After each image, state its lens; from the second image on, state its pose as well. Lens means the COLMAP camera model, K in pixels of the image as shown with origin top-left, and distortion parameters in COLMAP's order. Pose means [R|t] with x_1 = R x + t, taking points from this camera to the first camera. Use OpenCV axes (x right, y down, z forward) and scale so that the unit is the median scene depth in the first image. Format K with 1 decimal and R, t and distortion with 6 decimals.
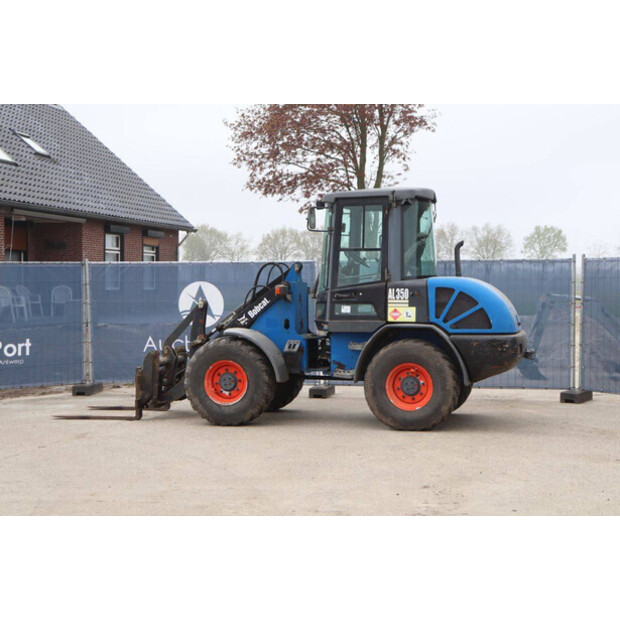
lens RADIAL K [[1039.7, 0, 305.5], [0, 1039.7, 298.9], [0, 0, 1]] dist [0.148606, 0.000000]
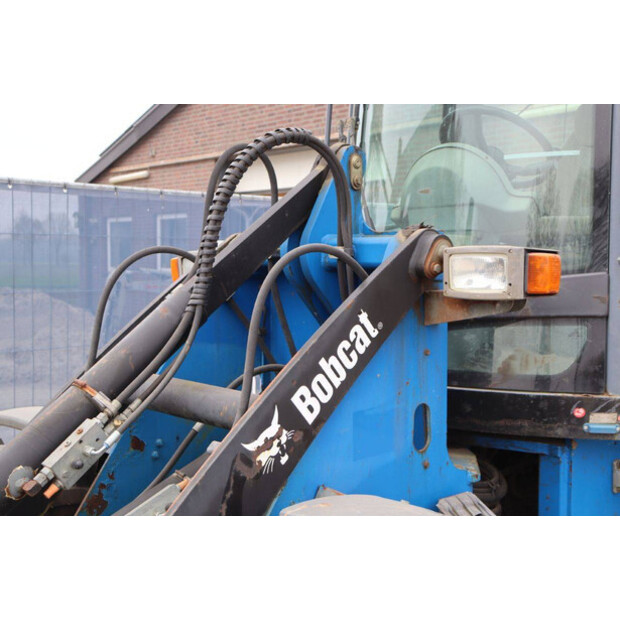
lens RADIAL K [[841.8, 0, 307.6], [0, 841.8, 309.7], [0, 0, 1]] dist [0.076853, 0.000000]
pose [[0.559641, -0.052792, 0.827052, -0.175134], [0.008563, 0.998284, 0.057927, -0.010473], [-0.828691, -0.025337, 0.559133, 0.928380]]
